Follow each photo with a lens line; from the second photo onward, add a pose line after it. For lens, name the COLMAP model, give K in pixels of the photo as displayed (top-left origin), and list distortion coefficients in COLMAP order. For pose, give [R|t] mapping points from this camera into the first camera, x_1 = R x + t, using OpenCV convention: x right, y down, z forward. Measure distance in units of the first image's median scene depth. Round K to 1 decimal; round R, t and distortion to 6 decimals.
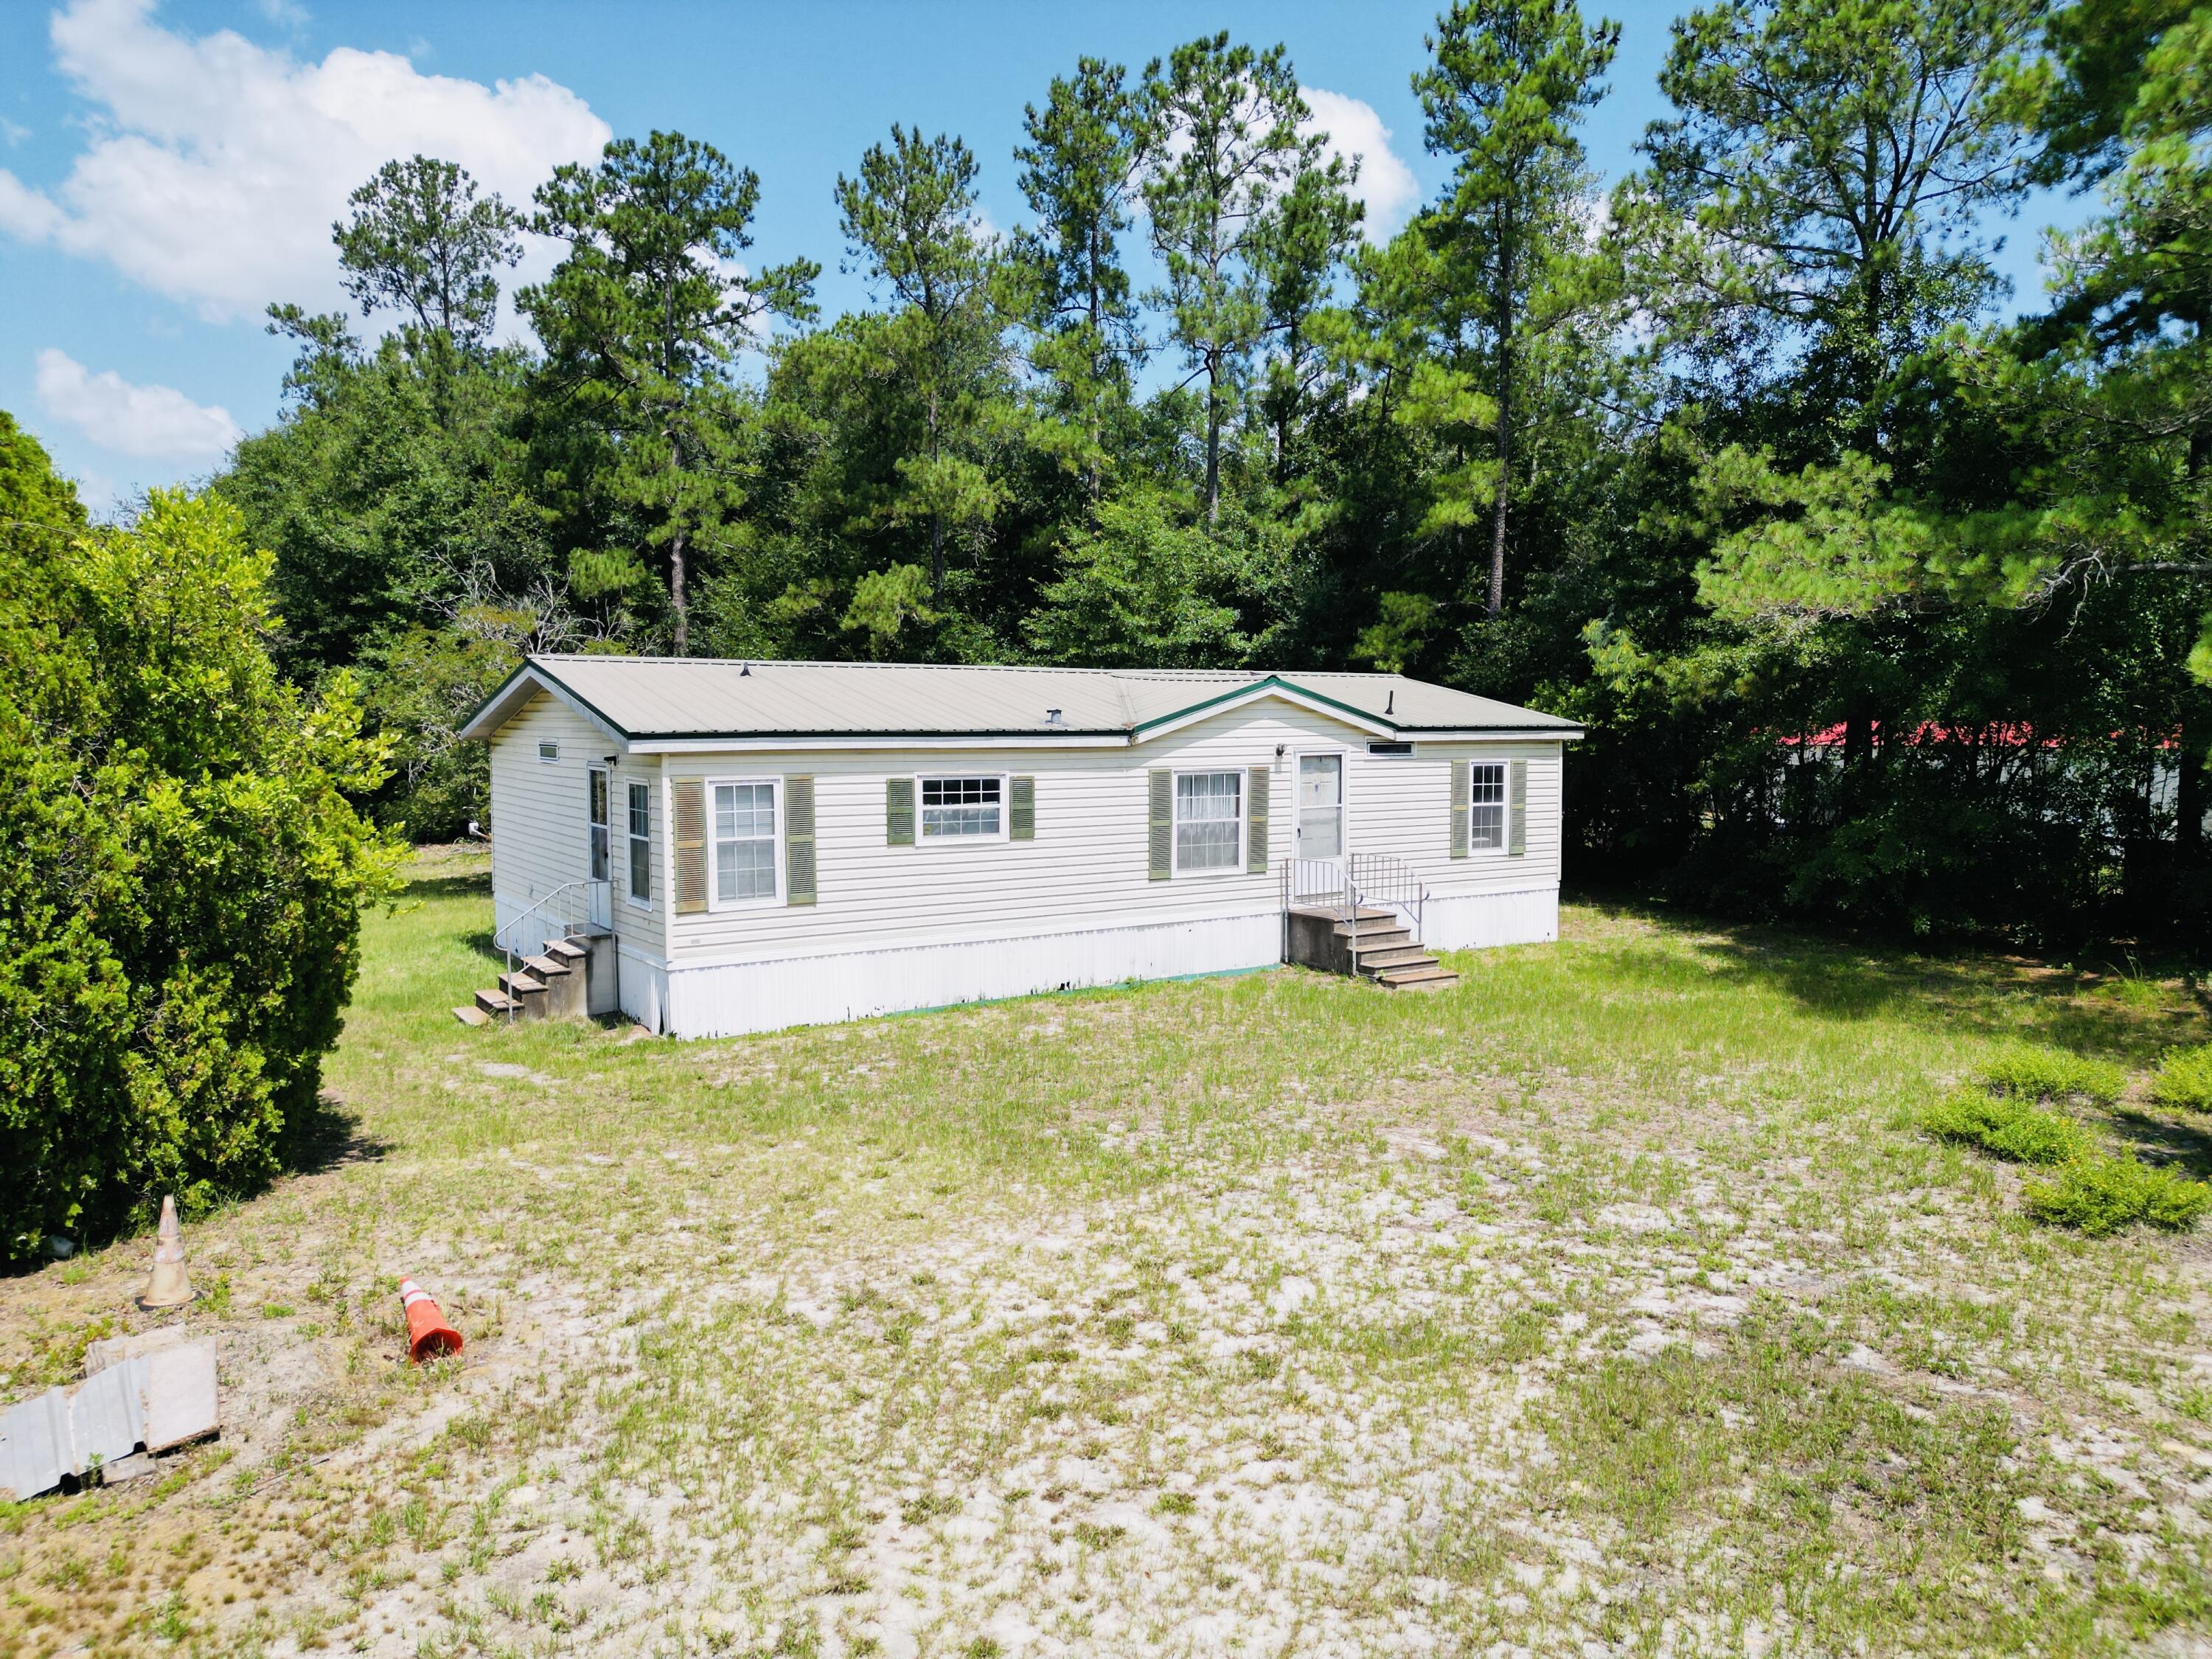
lens RADIAL K [[1575.1, 0, 1102.4], [0, 1575.1, 830.3], [0, 0, 1]] dist [0.045946, -0.031972]
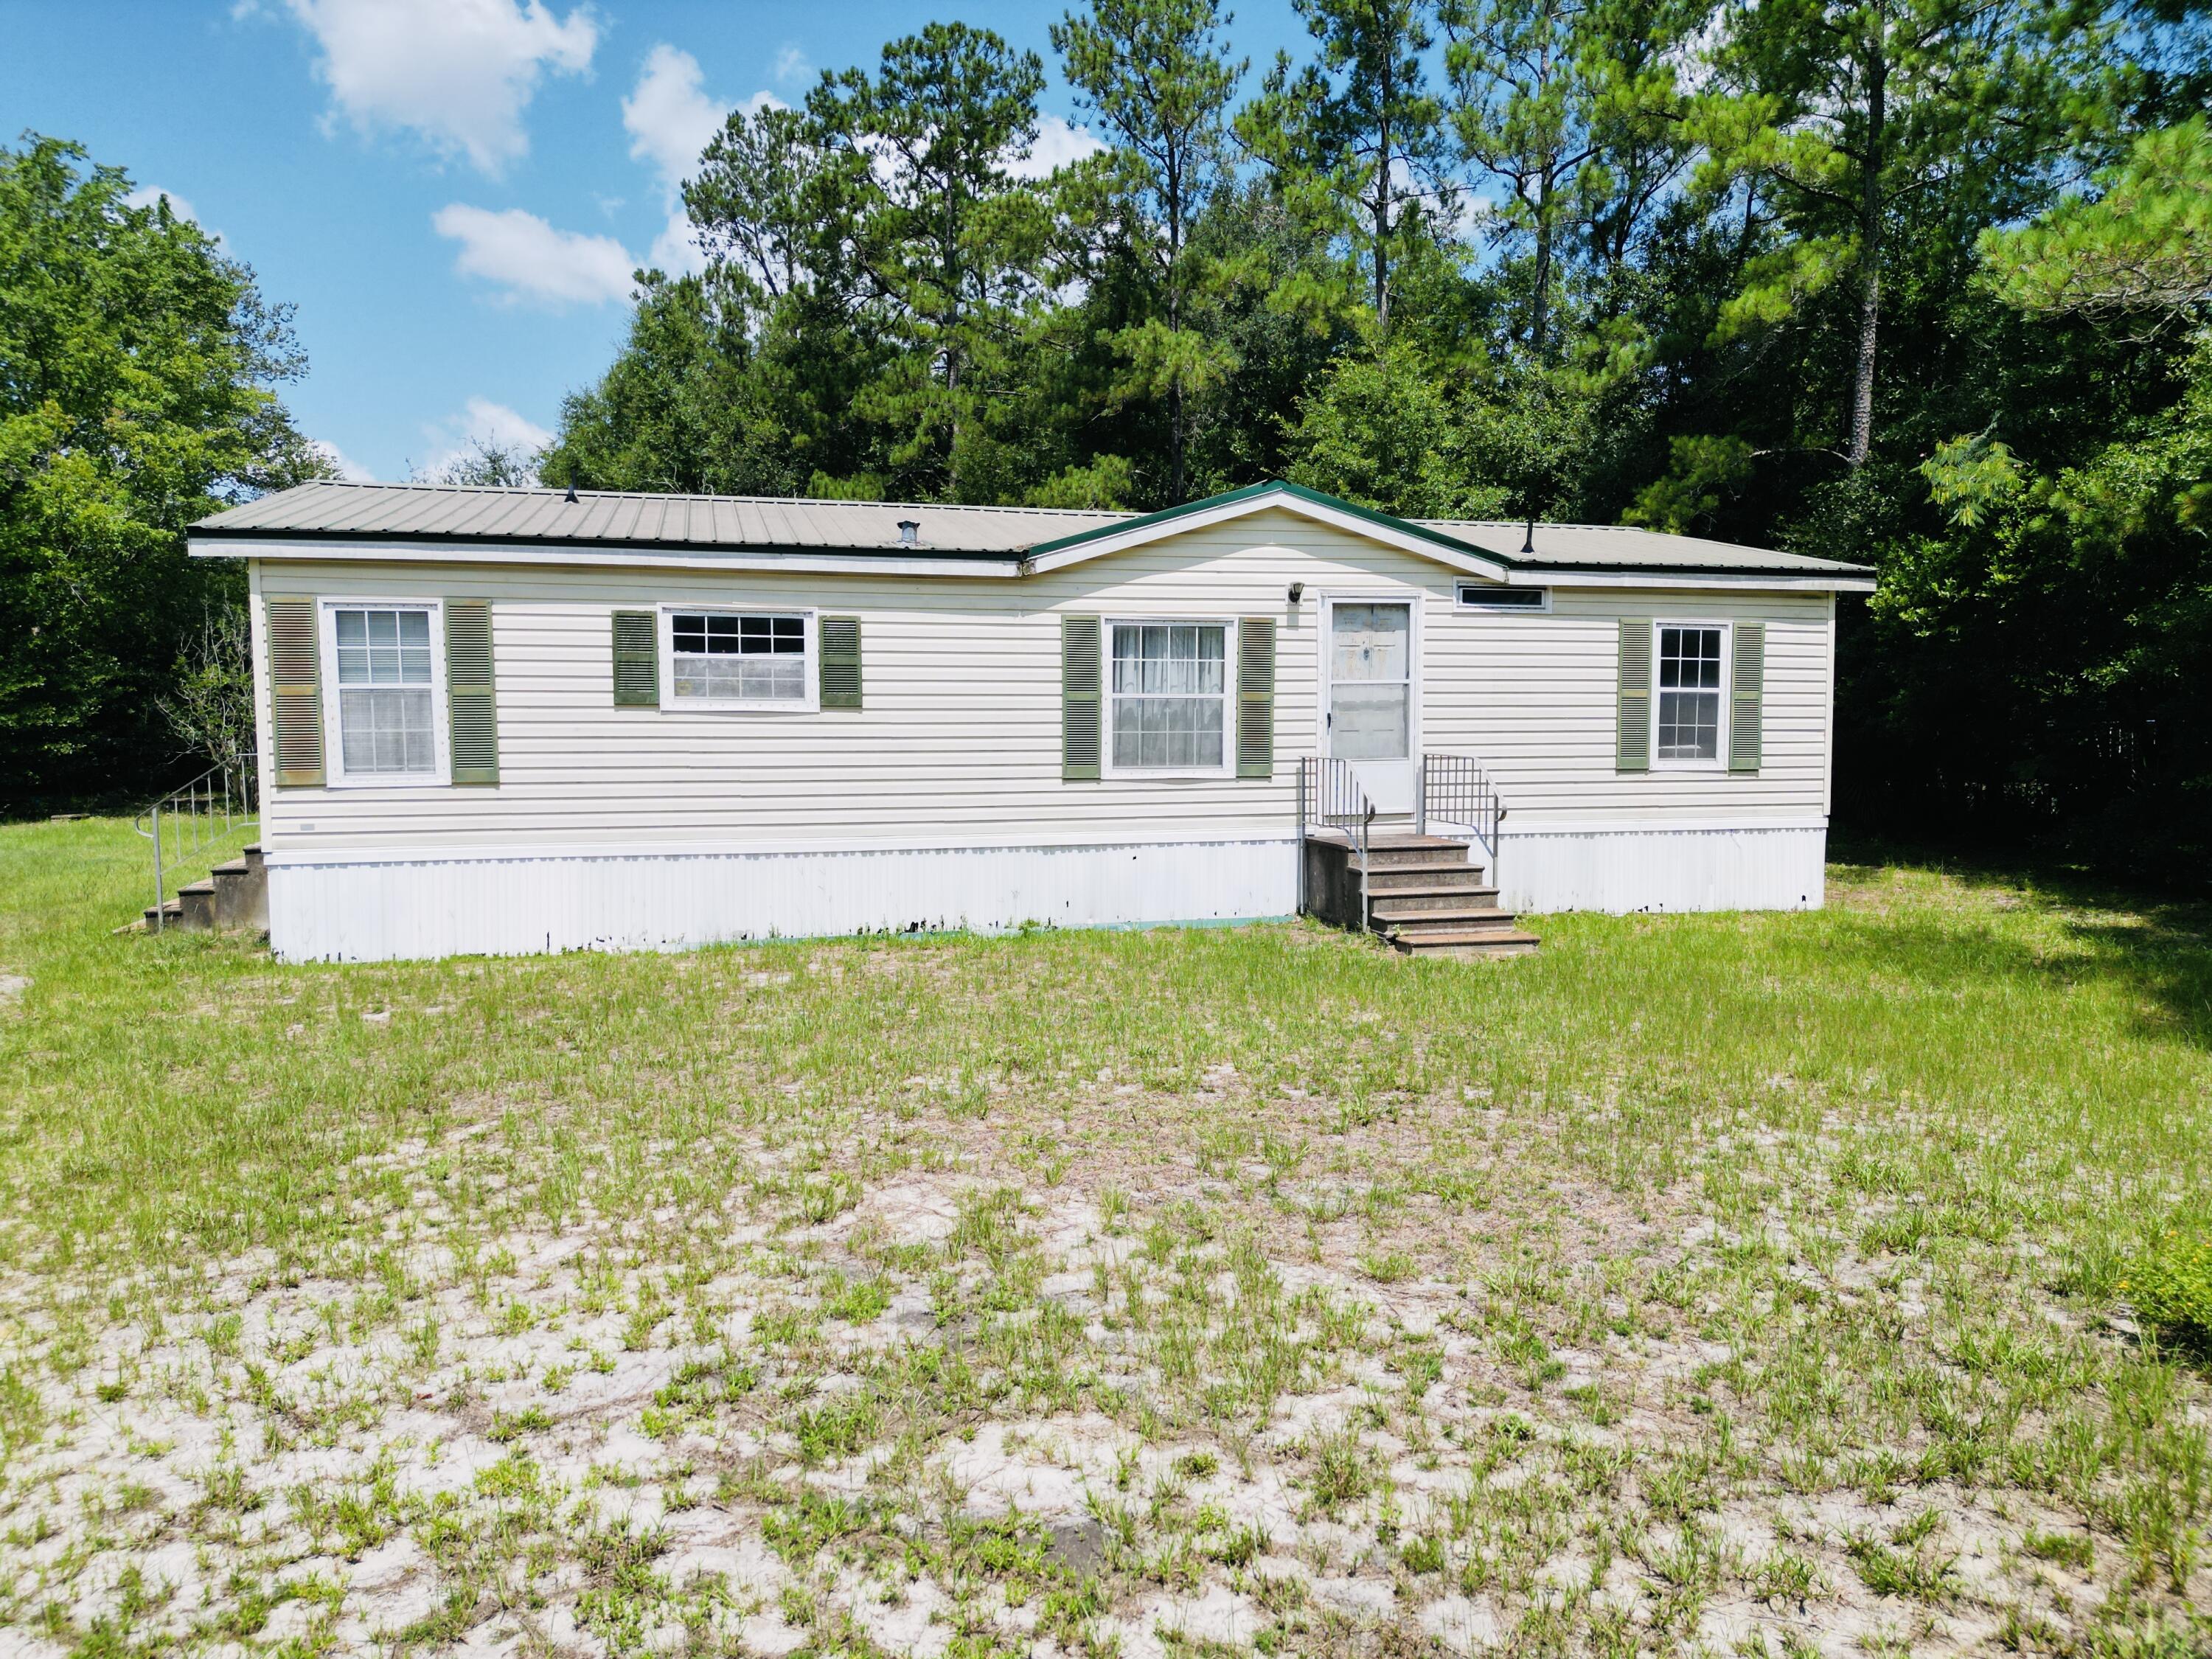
lens RADIAL K [[1575.1, 0, 1108.3], [0, 1575.1, 826.1], [0, 0, 1]] dist [0.045946, -0.031972]
pose [[0.947359, 0.021003, -0.319484, 0.263966], [-0.022156, 0.999755, 0.000024, 0.051238], [0.319406, 0.007056, 0.947592, 0.362526]]
